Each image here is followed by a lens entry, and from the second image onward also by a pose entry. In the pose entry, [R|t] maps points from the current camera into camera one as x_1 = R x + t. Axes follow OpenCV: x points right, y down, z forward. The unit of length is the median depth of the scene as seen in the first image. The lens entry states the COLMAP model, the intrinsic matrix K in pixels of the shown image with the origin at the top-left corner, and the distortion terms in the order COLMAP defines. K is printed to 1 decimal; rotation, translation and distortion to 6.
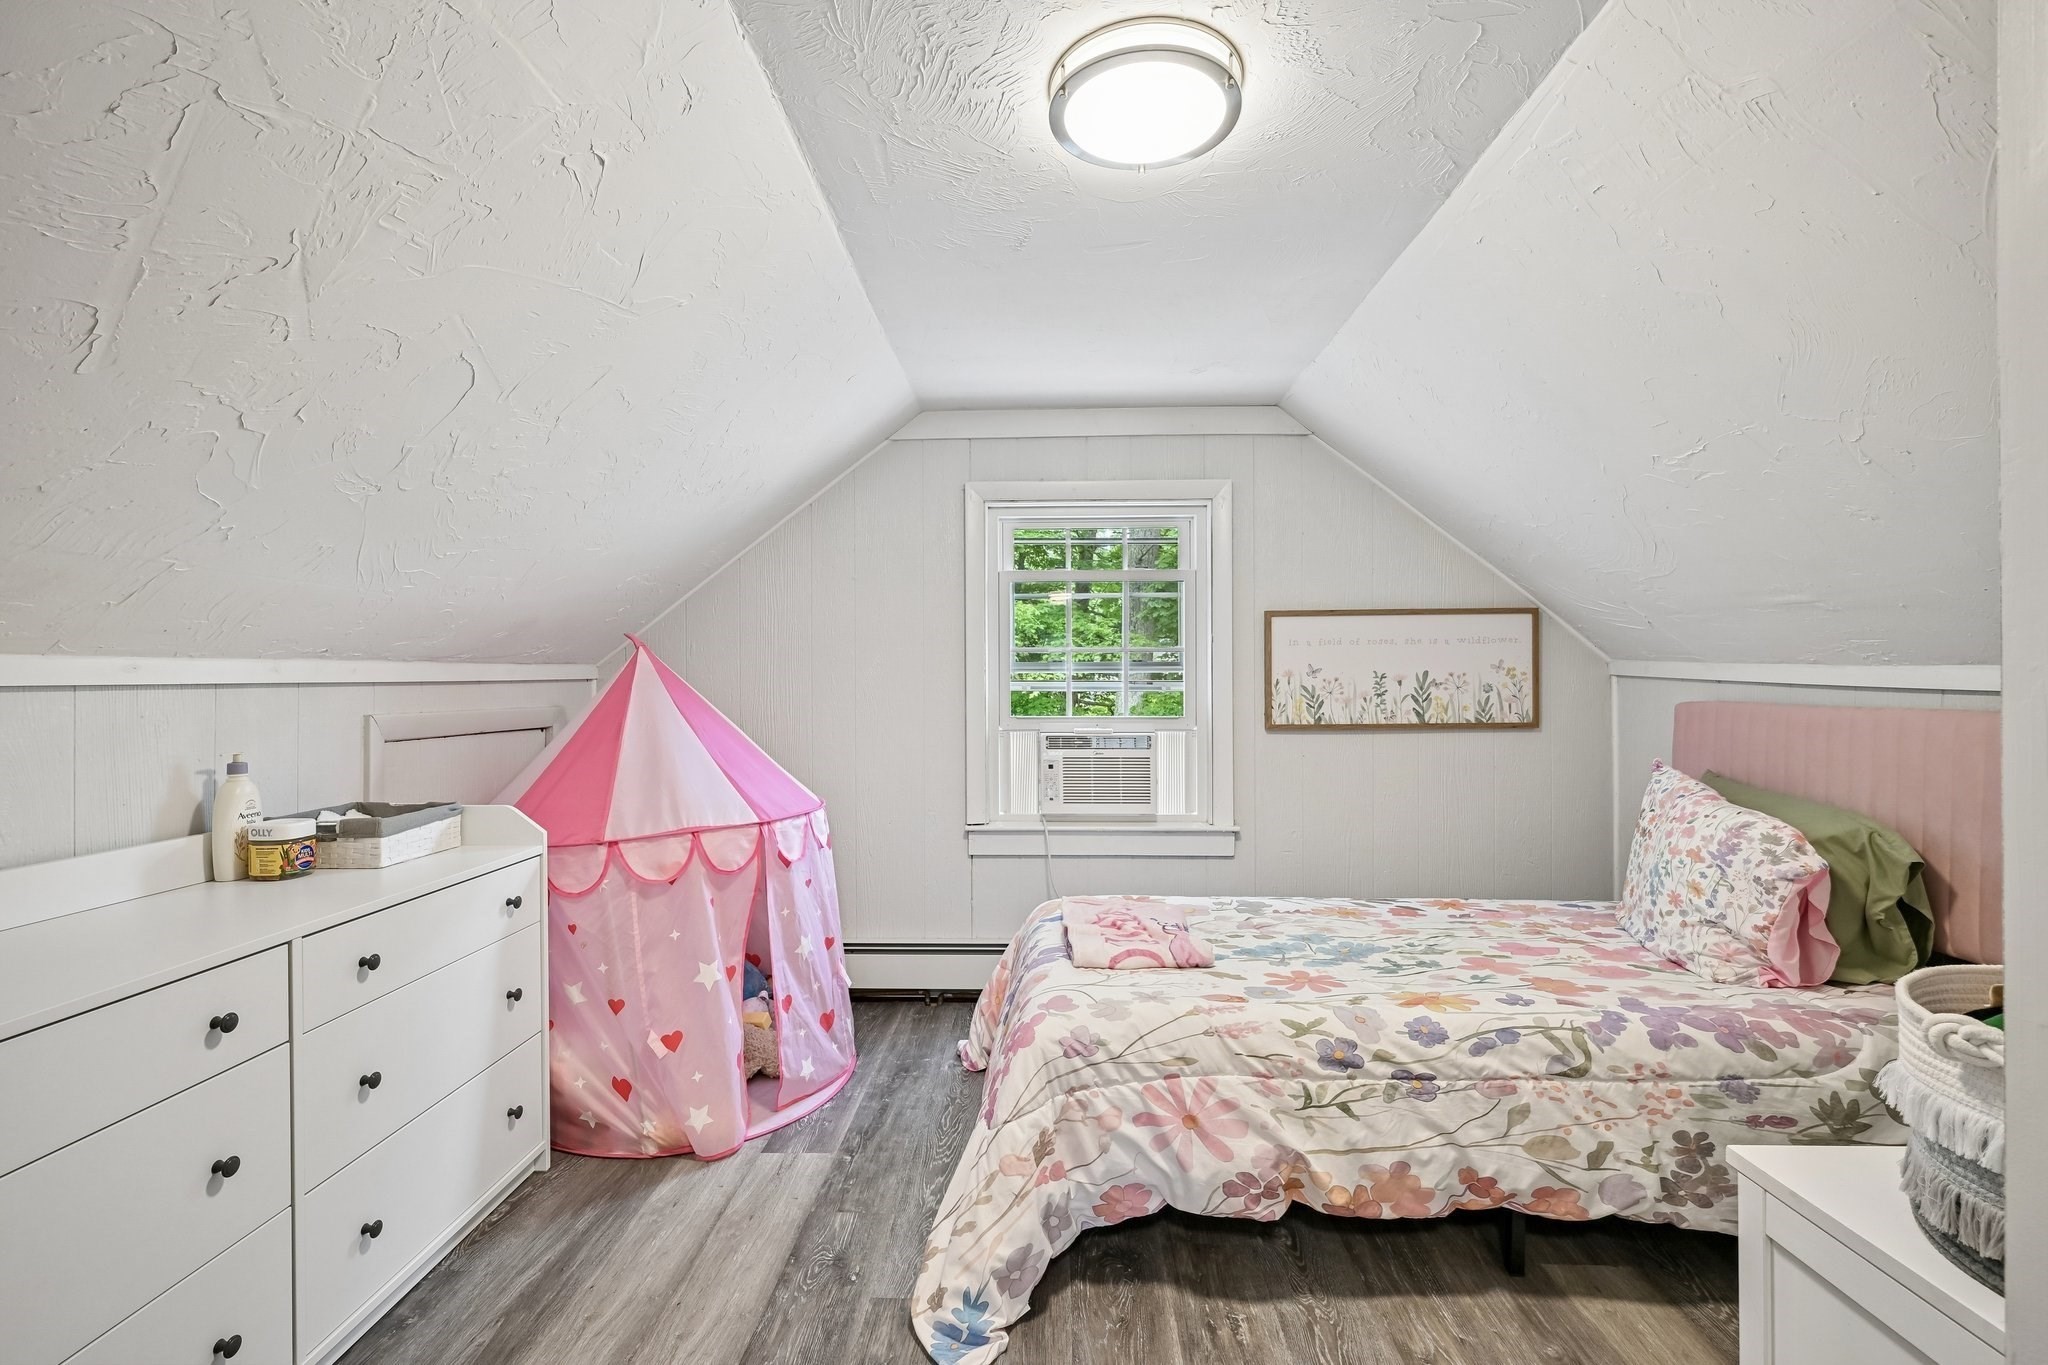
lens RADIAL K [[914.0, 0, 1022.8], [0, 914.0, 683.5], [0, 0, 1]] dist [0.000284, -0.000070]
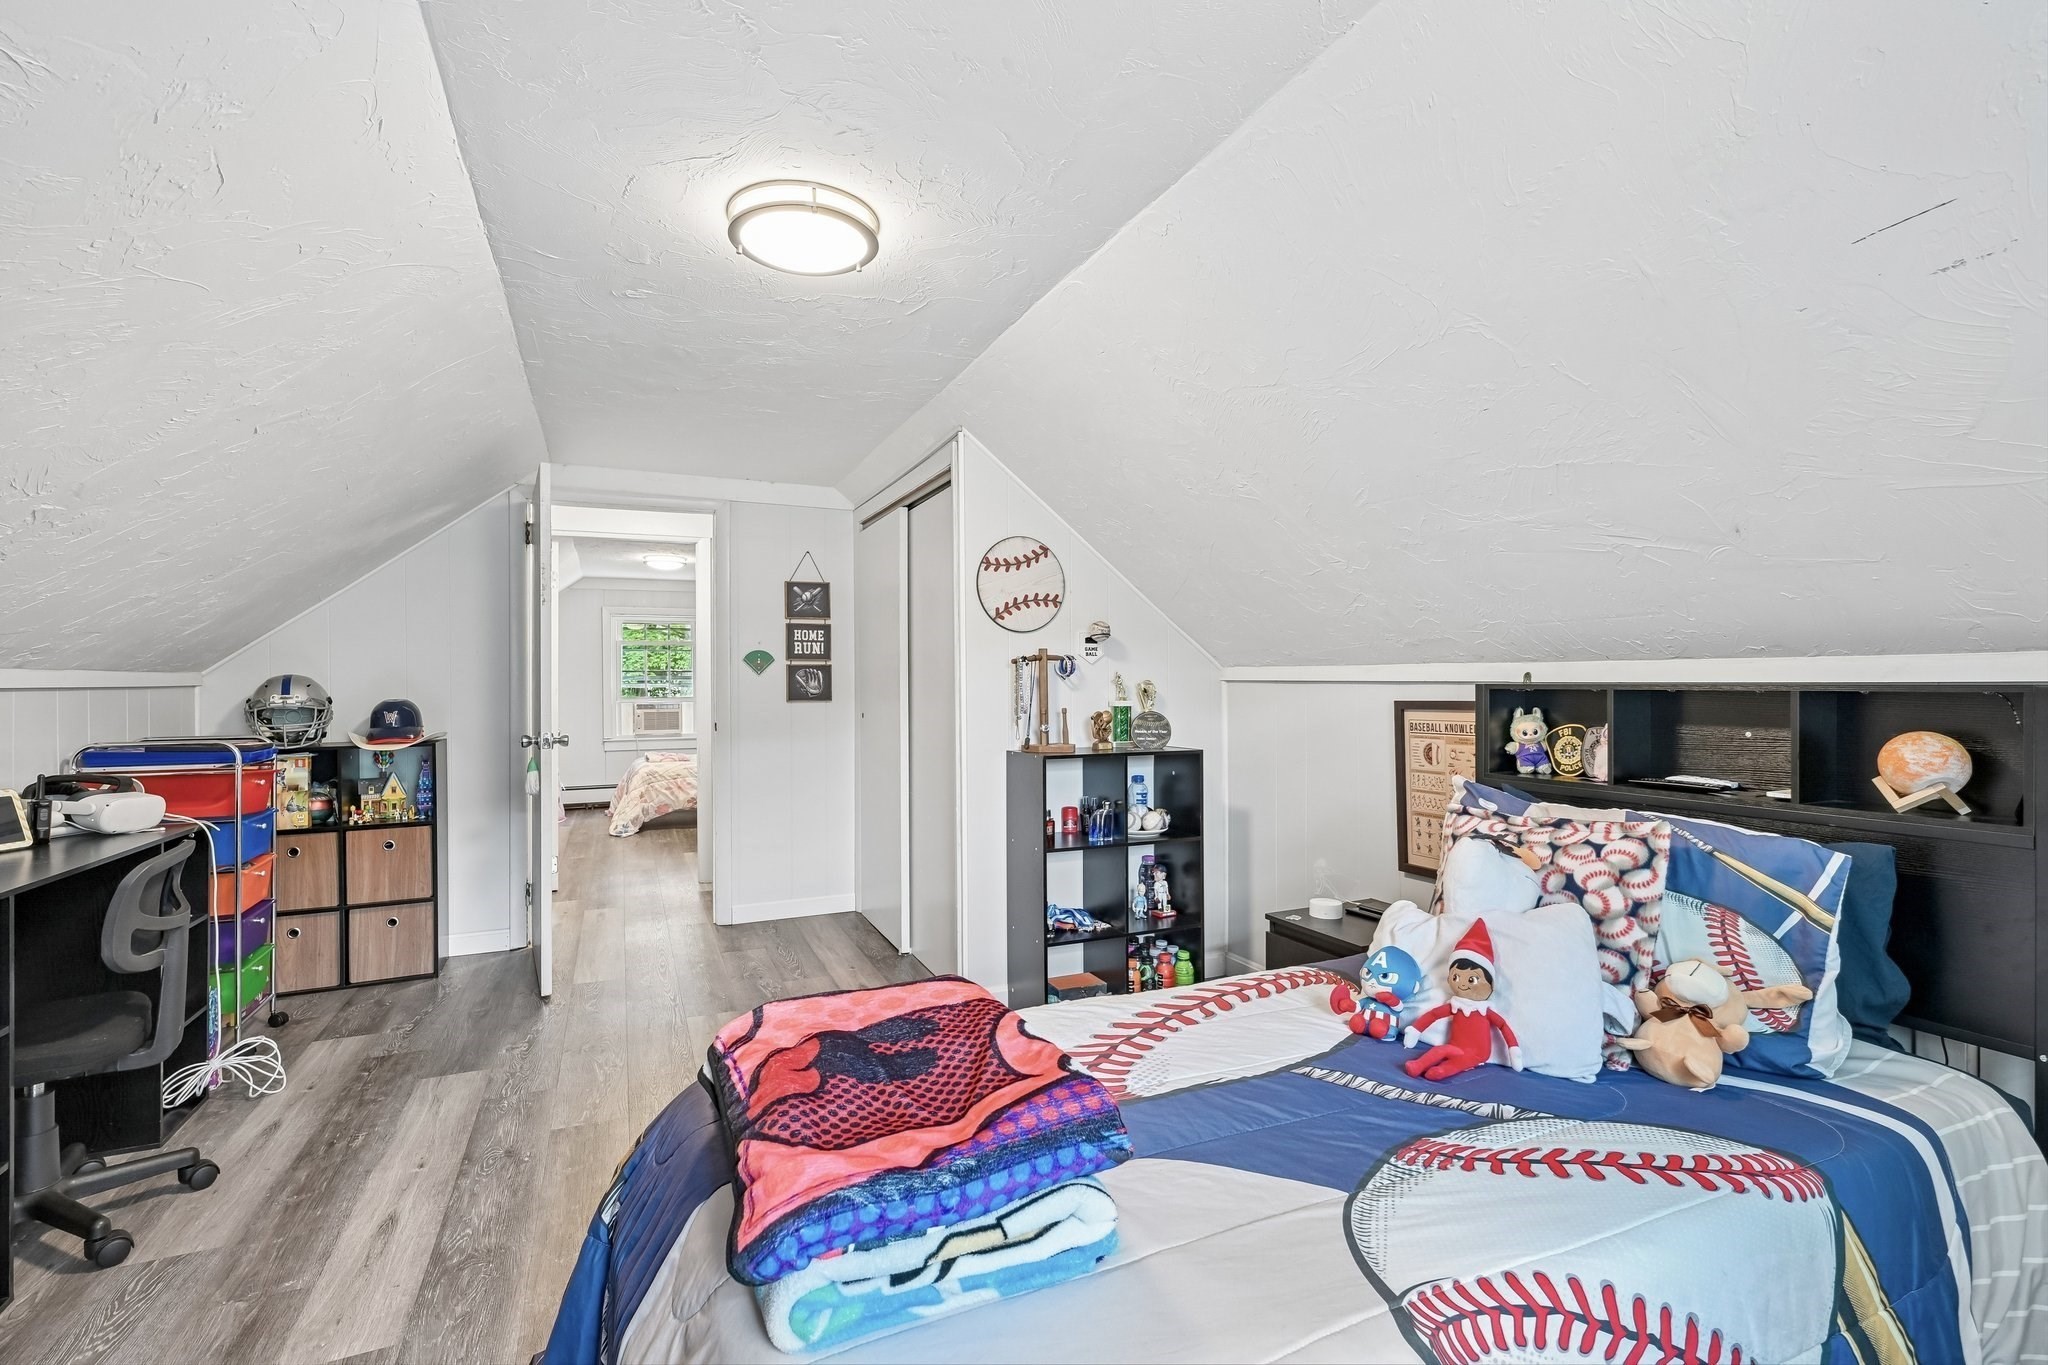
lens RADIAL K [[914.0, 0, 1022.8], [0, 914.0, 683.5], [0, 0, 1]] dist [0.000284, -0.000070]
pose [[0.898876, -0.001856, 0.438199, -0.212538], [0.001947, 0.999998, 0.000240, -0.001647], [-0.438198, 0.000637, 0.898878, -3.071787]]
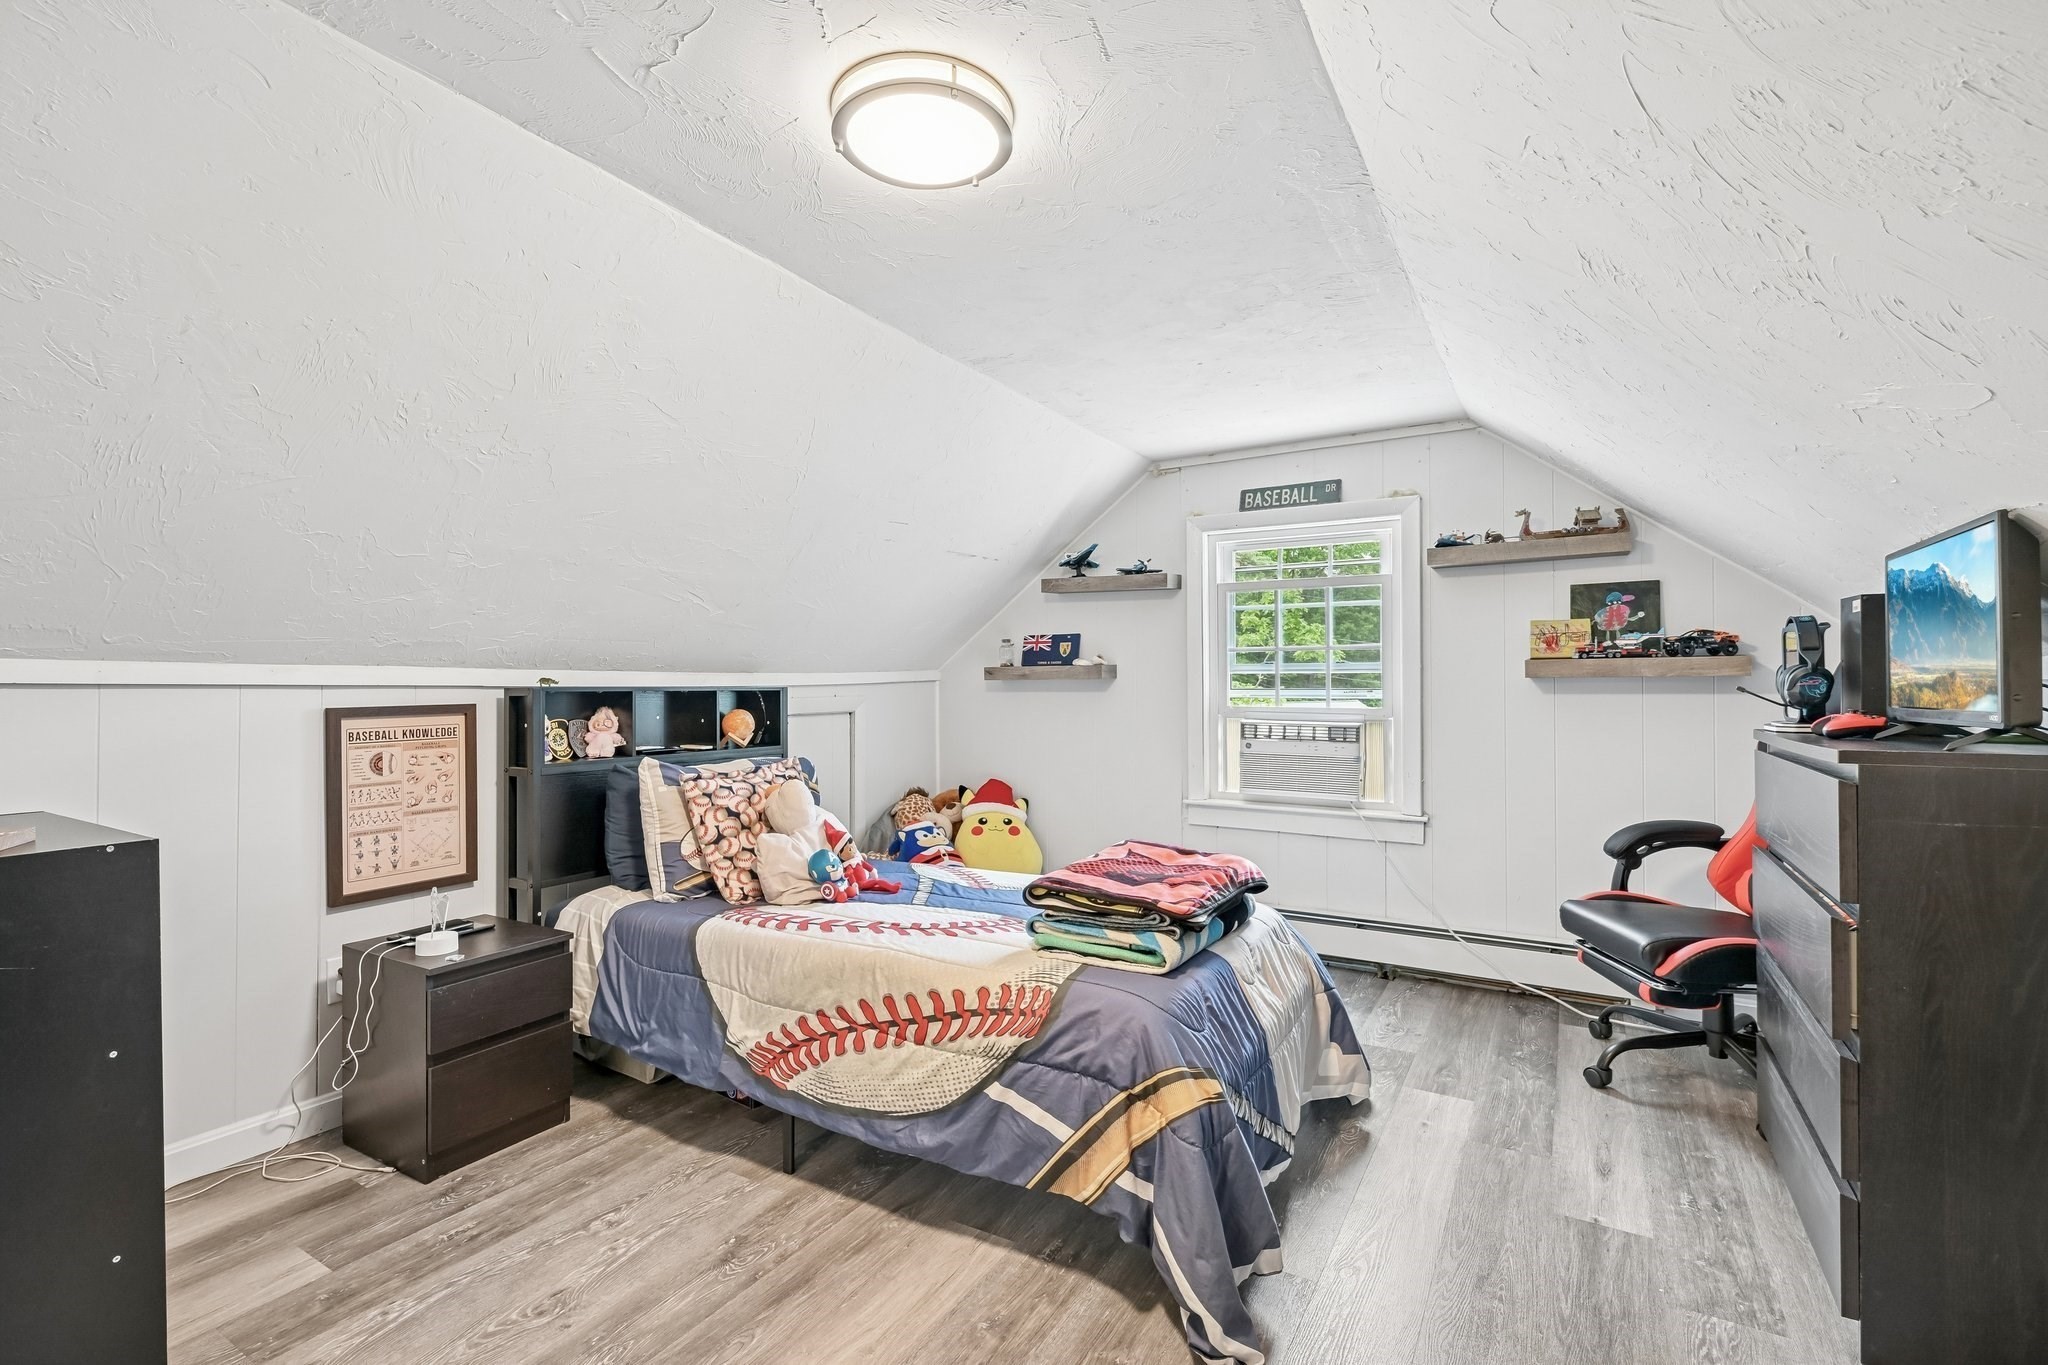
lens RADIAL K [[914.0, 0, 1022.8], [0, 914.0, 683.5], [0, 0, 1]] dist [0.000284, -0.000070]
pose [[-0.866447, 0.006890, 0.499222, -0.474765], [0.005195, 0.999975, -0.004783, 0.004852], [-0.499242, -0.001550, -0.866461, -1.397675]]
